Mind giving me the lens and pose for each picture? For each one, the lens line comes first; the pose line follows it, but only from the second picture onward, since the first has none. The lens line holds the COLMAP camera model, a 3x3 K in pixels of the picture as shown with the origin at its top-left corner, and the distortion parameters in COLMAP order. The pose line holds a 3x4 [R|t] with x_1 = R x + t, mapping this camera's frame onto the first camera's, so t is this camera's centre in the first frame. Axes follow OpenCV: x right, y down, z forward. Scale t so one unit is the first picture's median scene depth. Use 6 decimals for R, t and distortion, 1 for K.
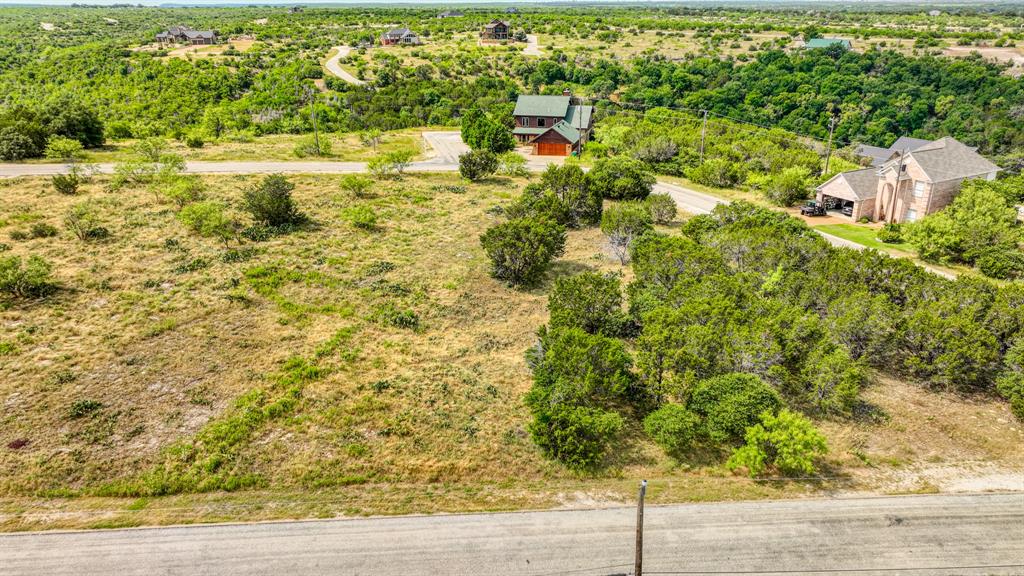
lens RADIAL K [[722.3, 0, 512.1], [0, 722.3, 286.7], [0, 0, 1]] dist [-0.005812, 0.022451]
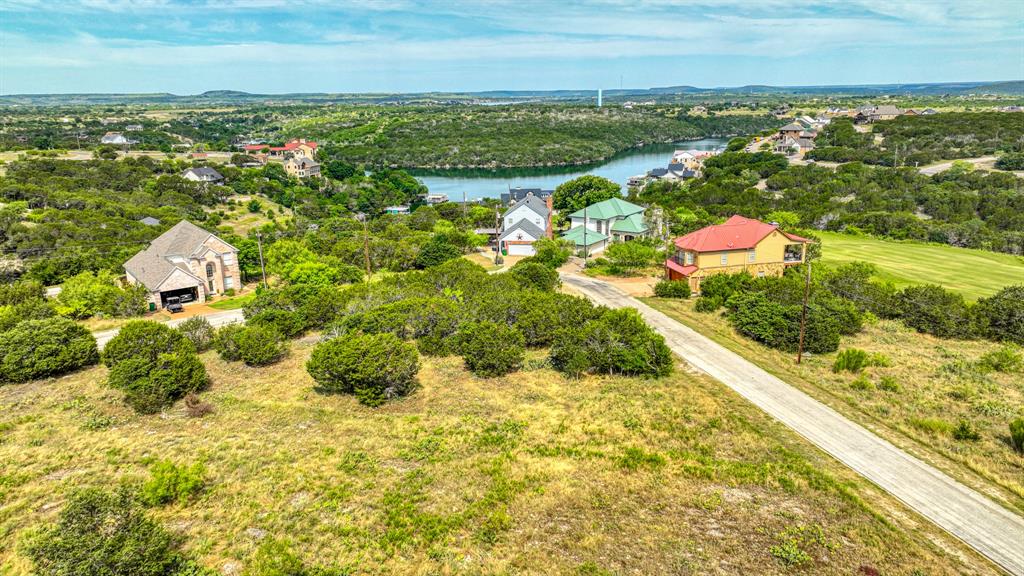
lens RADIAL K [[722.3, 0, 512.0], [0, 722.3, 285.0], [0, 0, 1]] dist [-0.005812, 0.022451]
pose [[-0.163147, -0.246657, 0.955272, -0.835836], [0.375535, 0.879835, 0.291314, -0.330002], [-0.912336, 0.406265, -0.050914, 0.782663]]
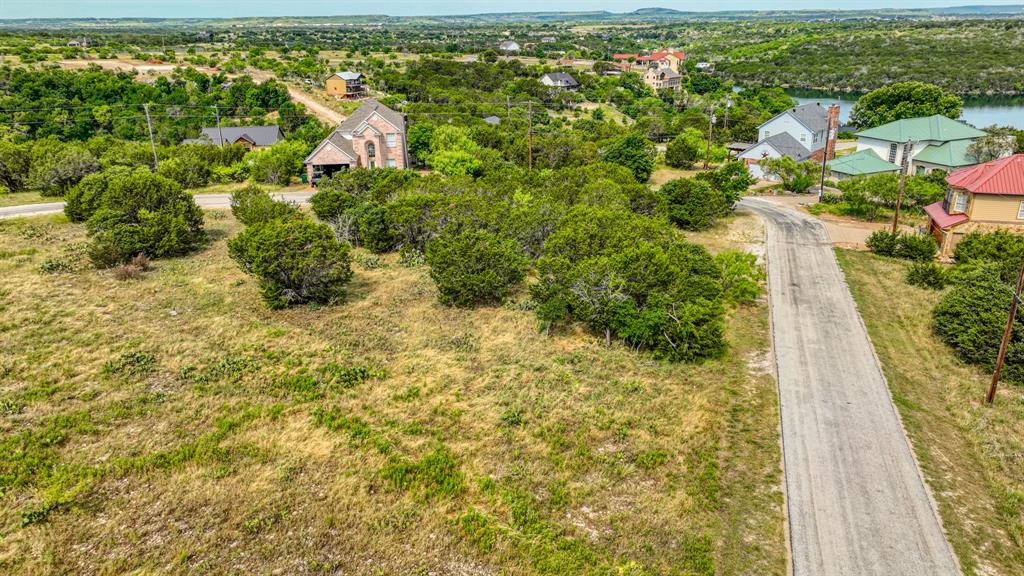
lens RADIAL K [[722.3, 0, 513.9], [0, 722.3, 284.4], [0, 0, 1]] dist [-0.005812, 0.022451]
pose [[0.383407, -0.319794, 0.866447, -0.523279], [0.350868, 0.918240, 0.183649, -0.081776], [-0.854336, 0.233596, 0.464265, 0.430765]]
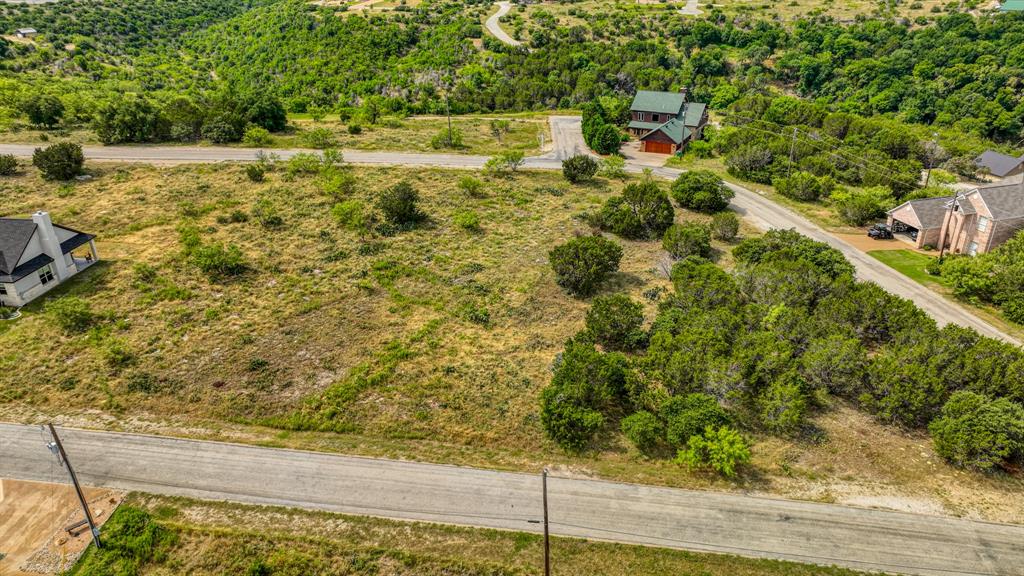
lens RADIAL K [[722.3, 0, 510.4], [0, 722.3, 286.8], [0, 0, 1]] dist [-0.005812, 0.022451]
pose [[0.974402, 0.089635, -0.206173, 0.142474], [-0.072993, 0.993533, 0.086971, -0.104461], [0.212635, -0.069696, 0.974643, -0.224939]]
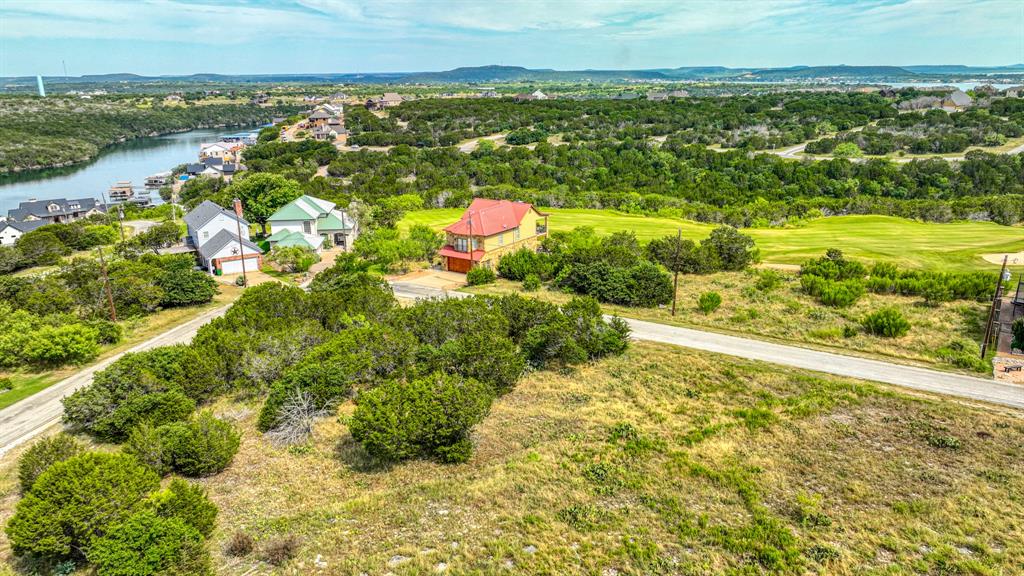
lens RADIAL K [[722.3, 0, 511.5], [0, 722.3, 285.3], [0, 0, 1]] dist [-0.005812, 0.022451]
pose [[-0.768018, -0.167492, 0.618138, -0.466070], [0.247243, 0.812823, 0.527437, -0.515206], [-0.590778, 0.557912, -0.582851, 1.235482]]
